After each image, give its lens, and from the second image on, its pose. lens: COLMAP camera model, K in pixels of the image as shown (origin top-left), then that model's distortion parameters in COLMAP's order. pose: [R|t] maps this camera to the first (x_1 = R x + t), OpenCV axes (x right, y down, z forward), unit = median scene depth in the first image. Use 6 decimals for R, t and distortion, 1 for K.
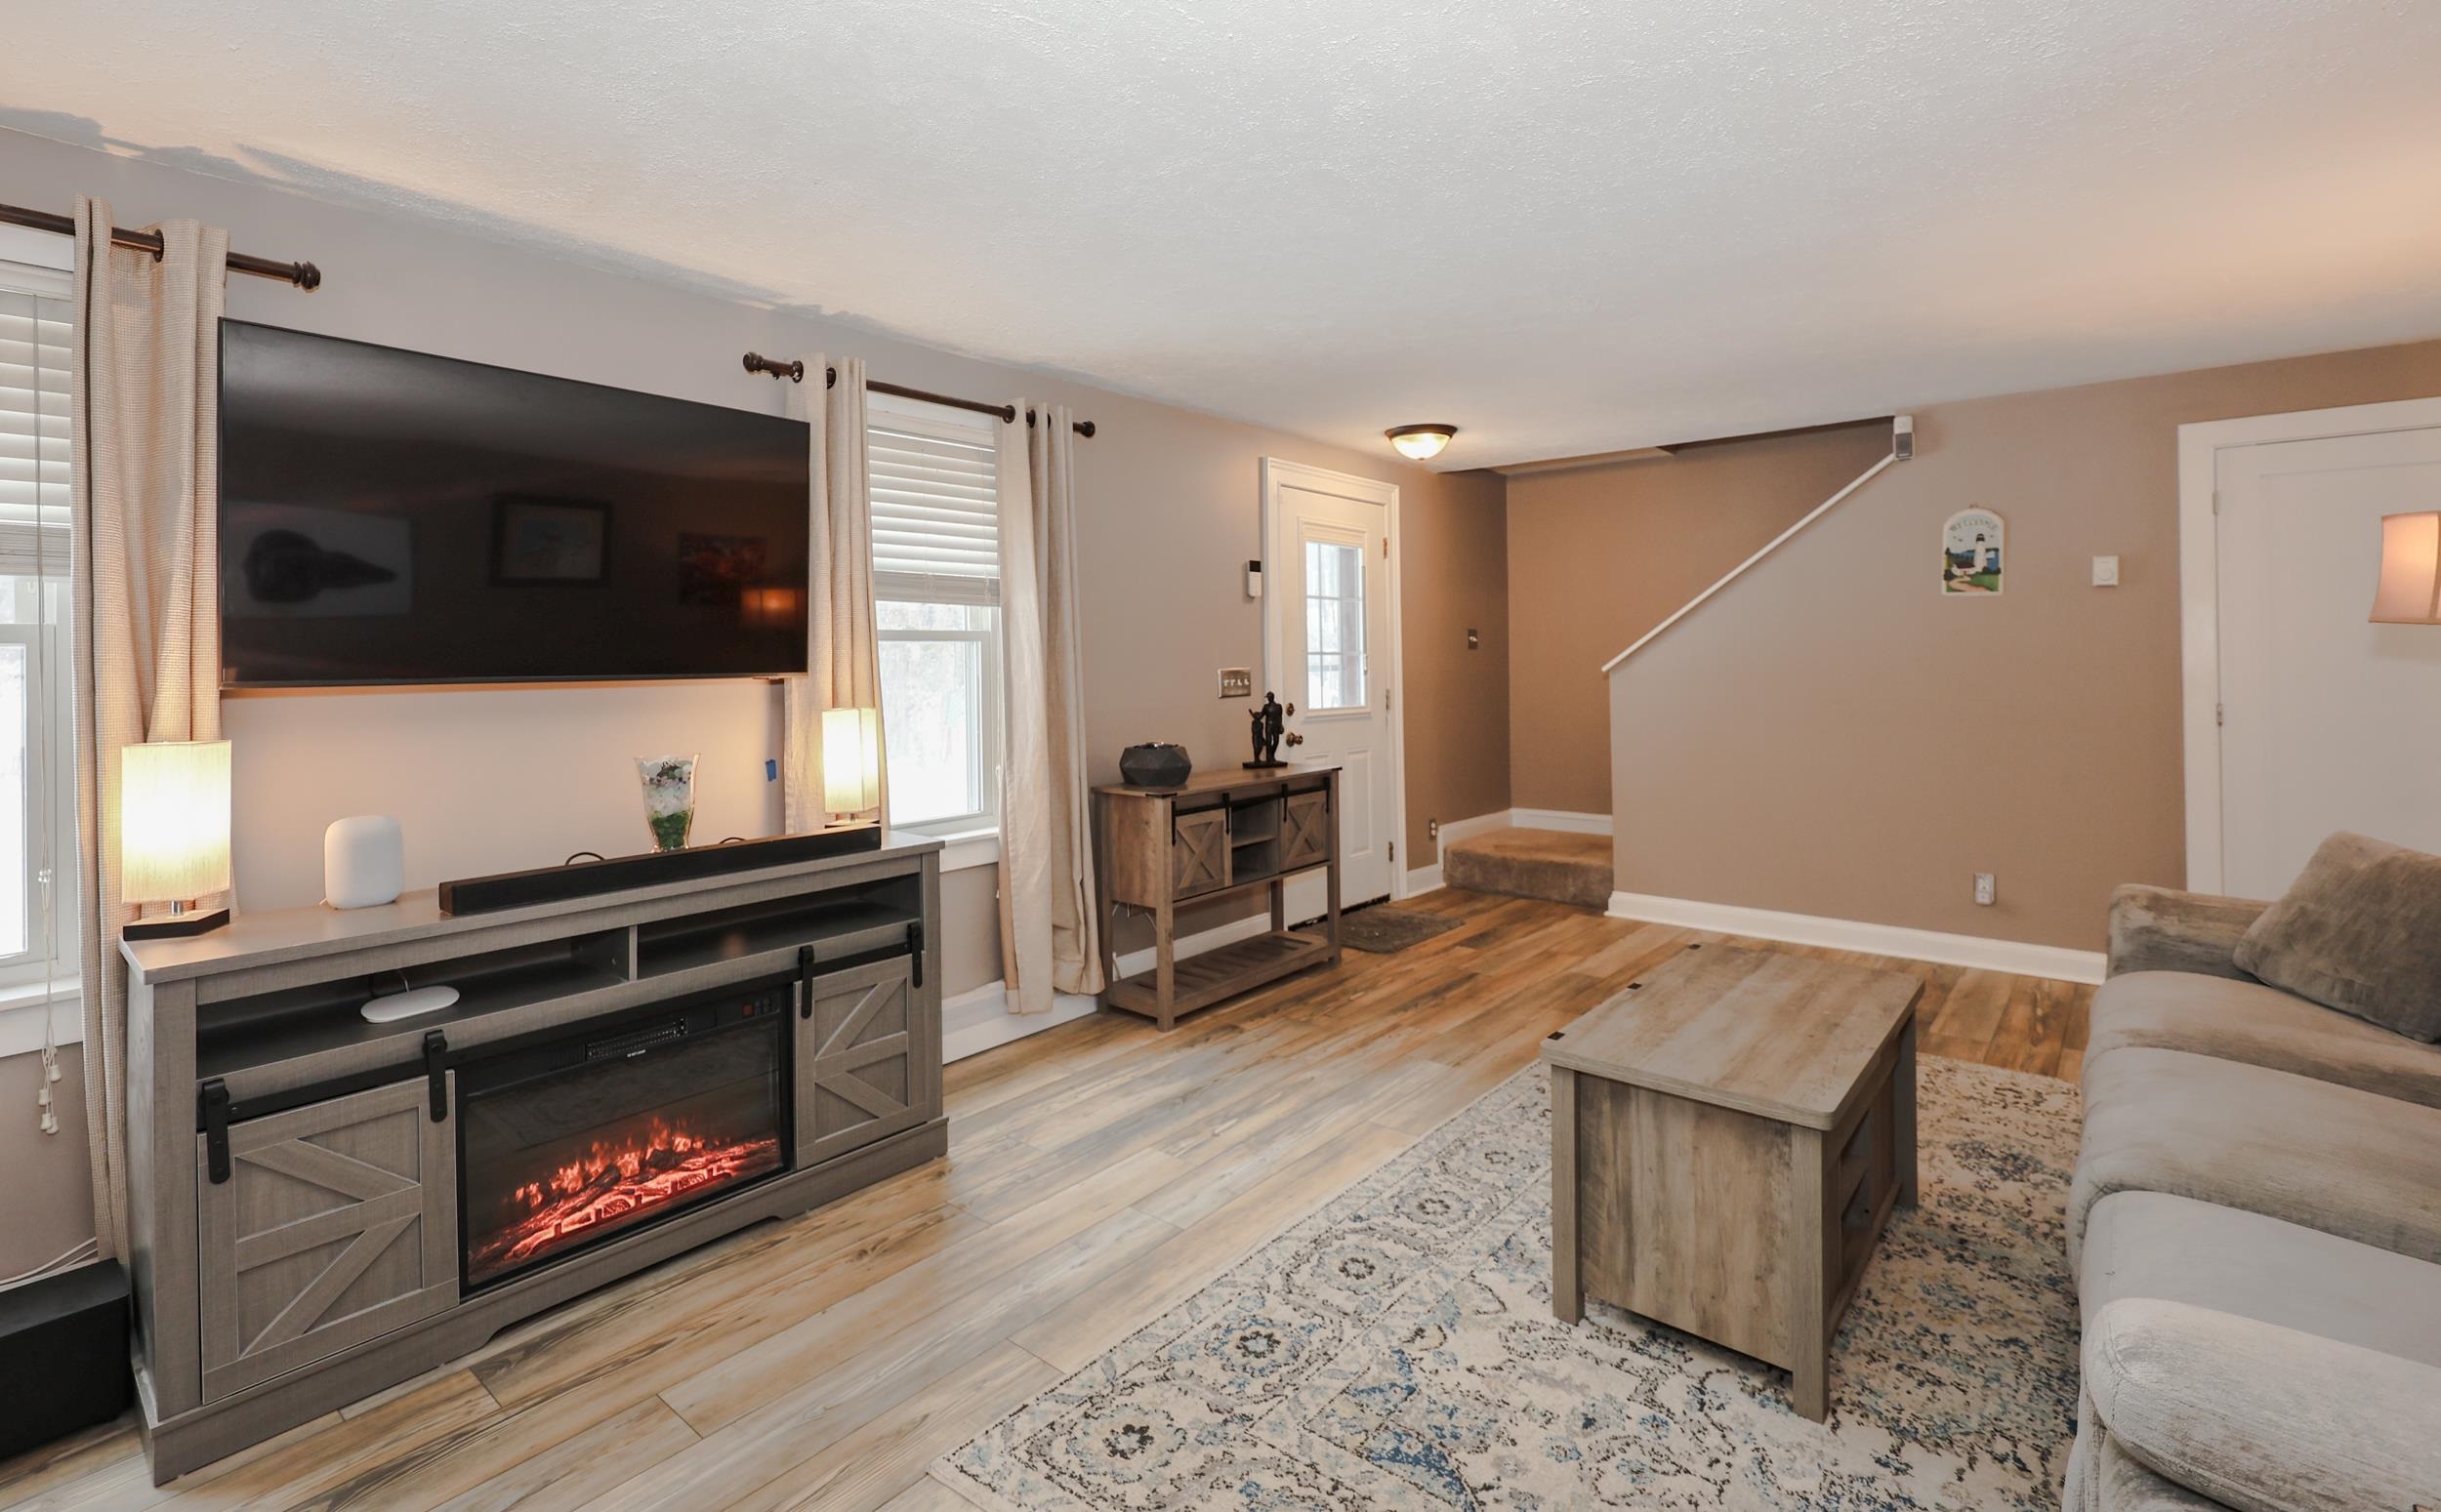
lens RADIAL K [[1089.8, 0, 1223.9], [0, 1089.8, 662.2], [0, 0, 1]] dist [0.001582, -0.002141]
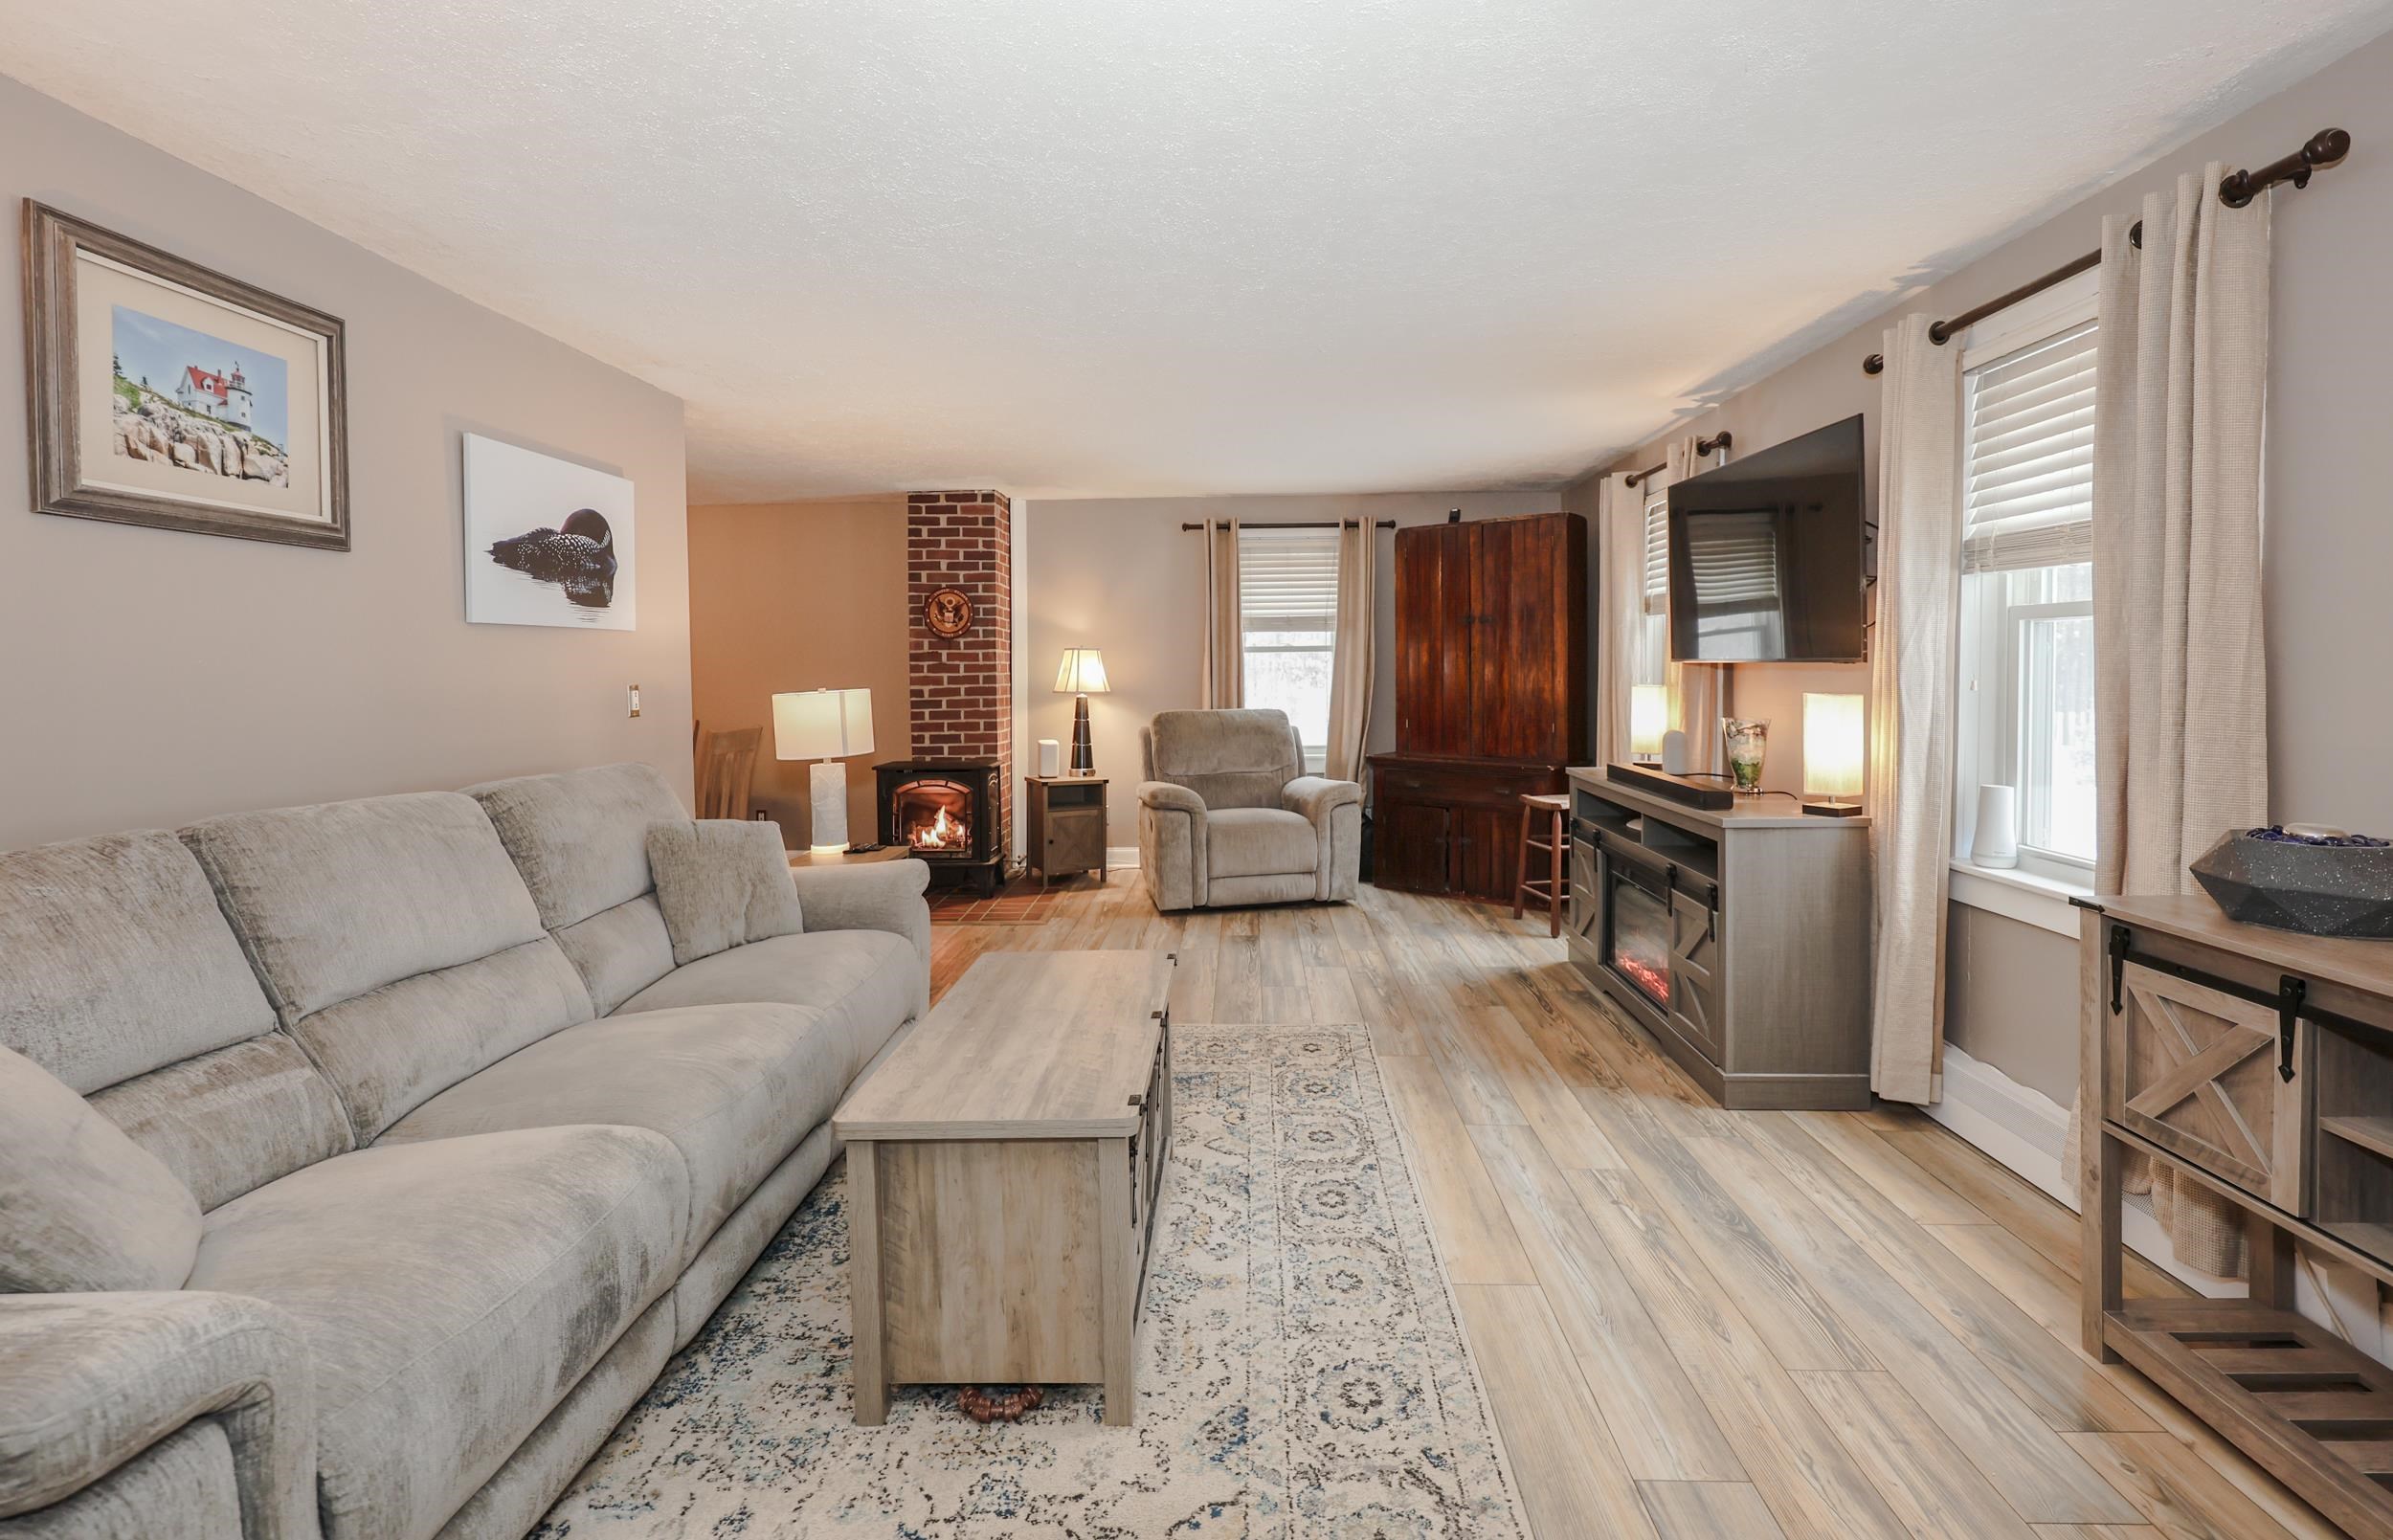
lens RADIAL K [[1041.2, 0, 1208.2], [0, 1041.2, 720.0], [0, 0, 1]] dist [-0.001426, 0.000617]
pose [[-0.781839, 0.055228, -0.621029, 0.714472], [0.020082, 0.997783, 0.063452, -0.006518], [0.623157, 0.037138, -0.781215, 1.387854]]
